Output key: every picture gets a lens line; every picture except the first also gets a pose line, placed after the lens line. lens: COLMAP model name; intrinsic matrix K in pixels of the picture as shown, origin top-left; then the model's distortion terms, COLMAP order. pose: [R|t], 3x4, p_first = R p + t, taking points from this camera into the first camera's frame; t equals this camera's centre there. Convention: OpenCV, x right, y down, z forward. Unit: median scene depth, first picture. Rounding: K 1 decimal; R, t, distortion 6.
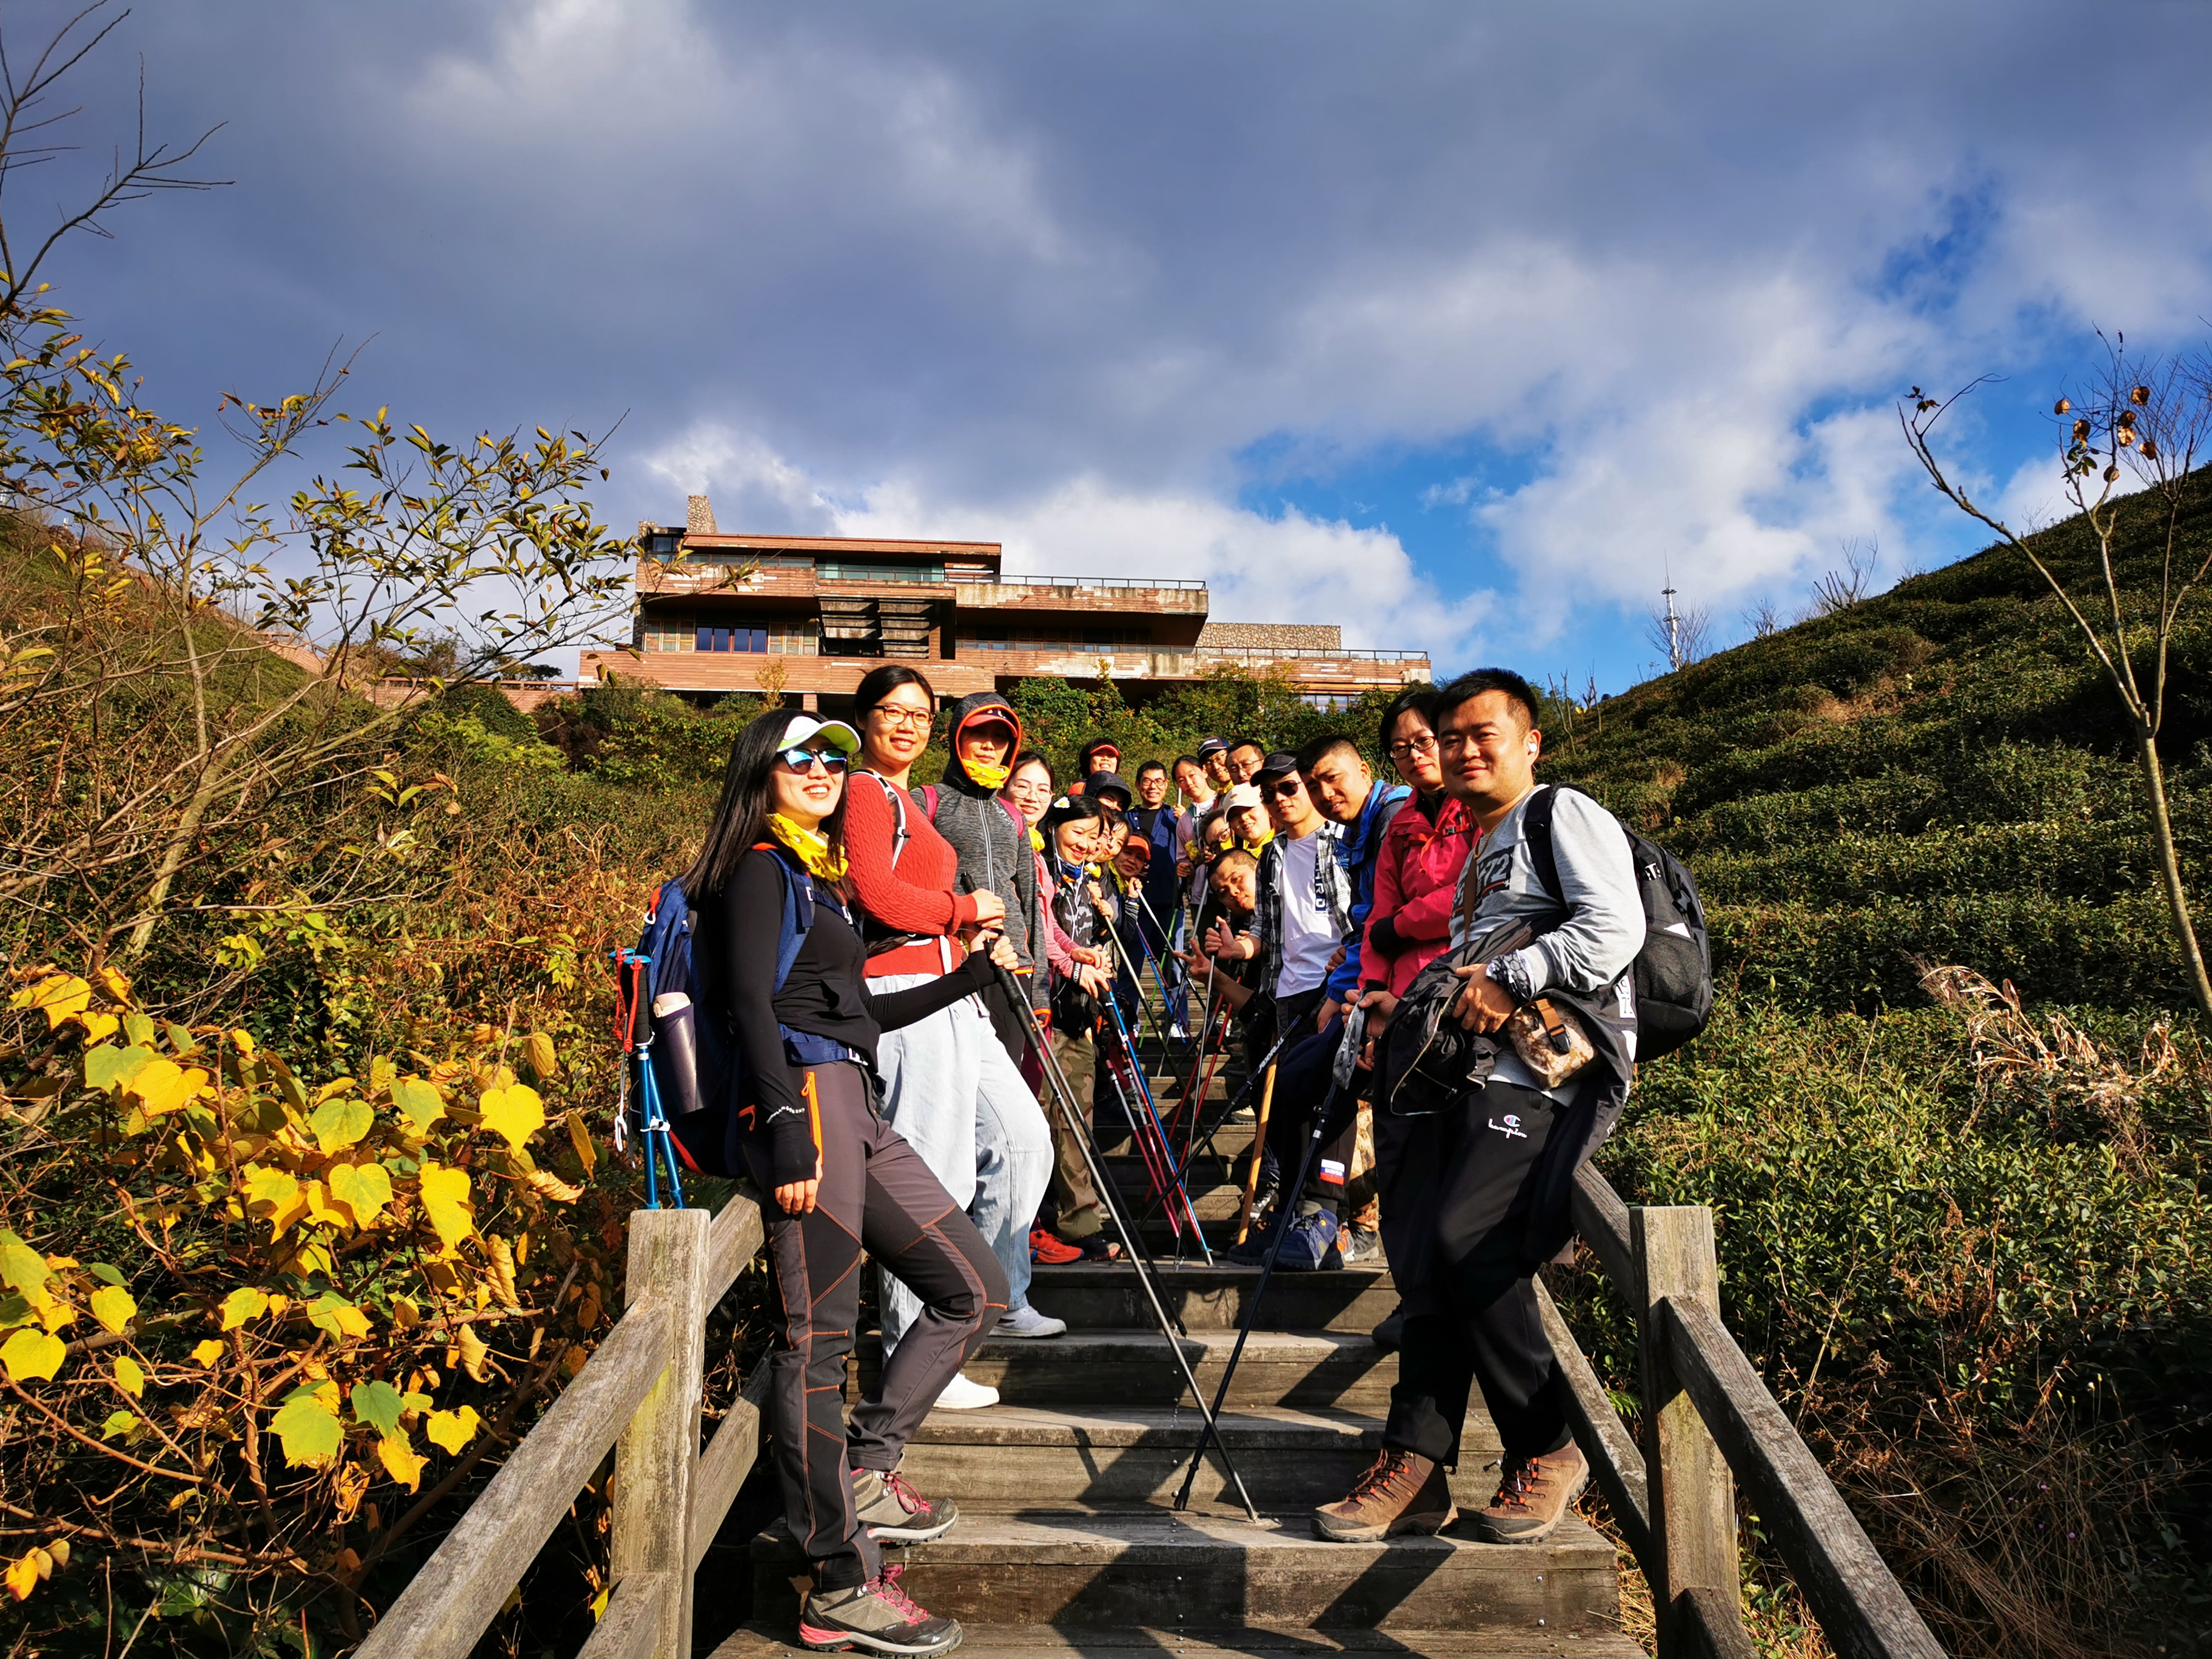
lens RADIAL K [[1699.5, 0, 1106.0], [0, 1699.5, 829.5], [0, 0, 1]] dist [0.073164, -0.102528]
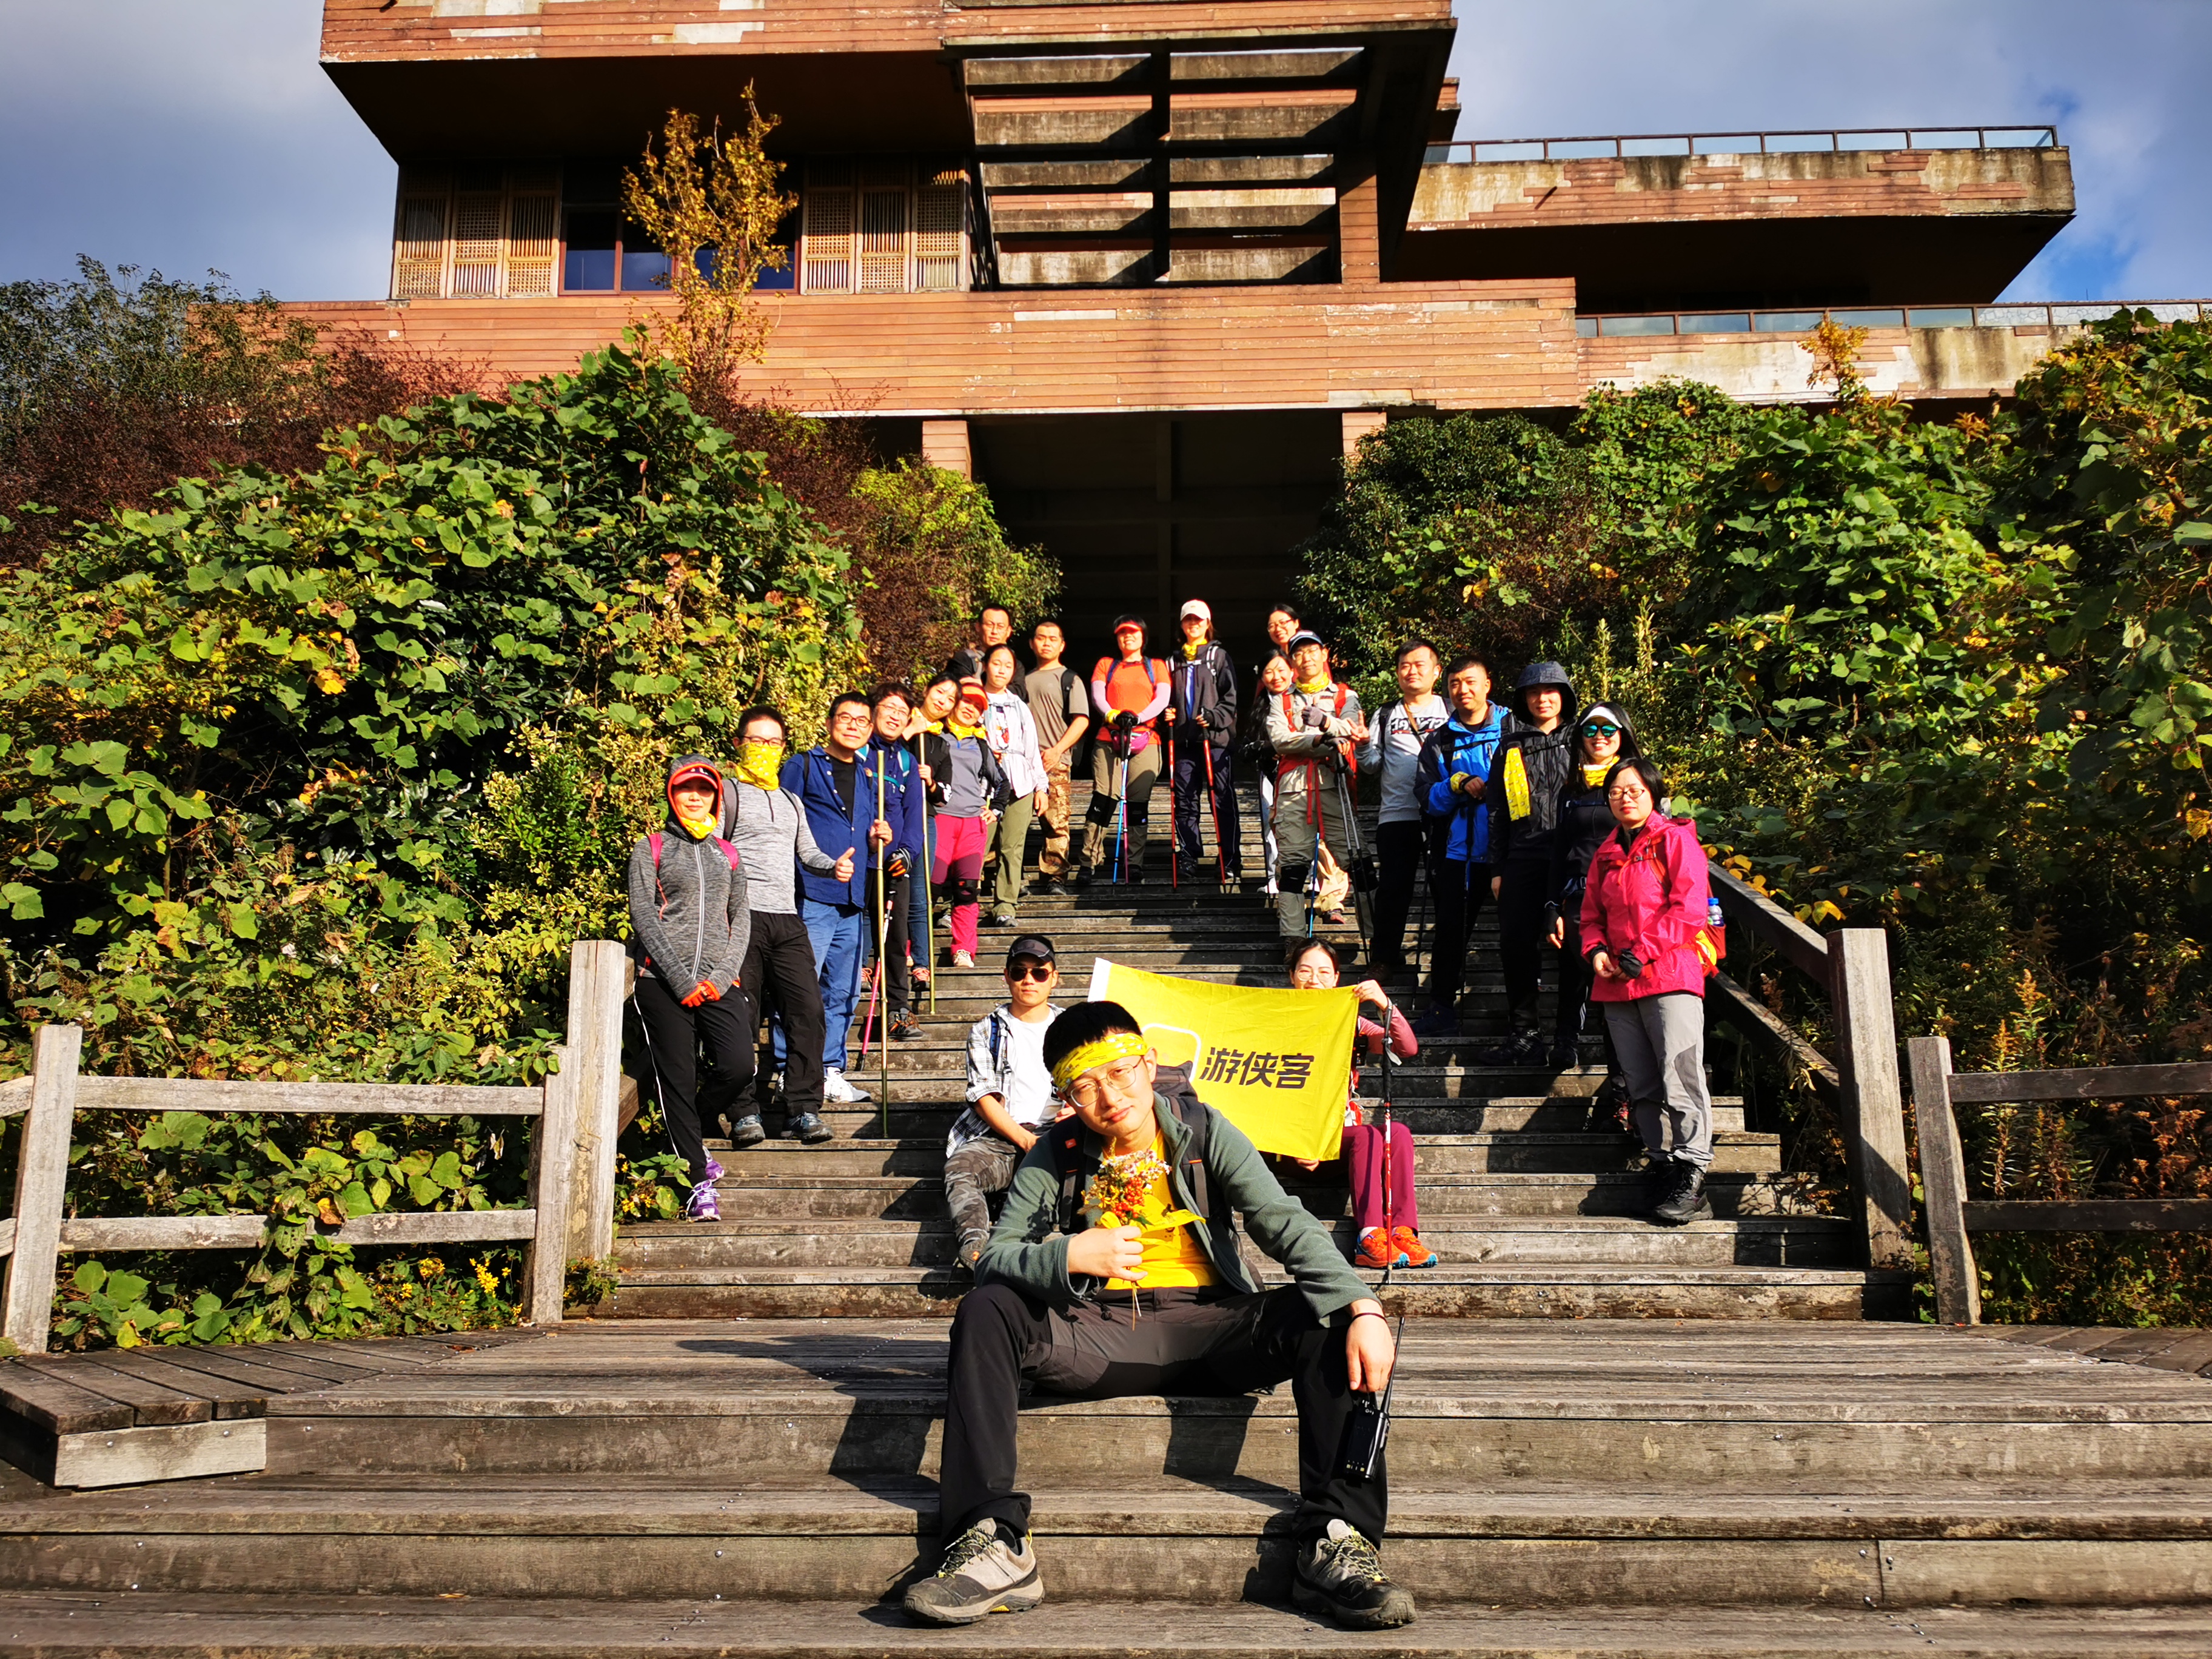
lens RADIAL K [[1699.5, 0, 1106.0], [0, 1699.5, 829.5], [0, 0, 1]] dist [0.073164, -0.102528]
pose [[0.992325, -0.034216, -0.118829, -0.100583], [0.034888, 0.999385, 0.003582, -0.007993], [0.118633, -0.007701, 0.992908, 0.628613]]
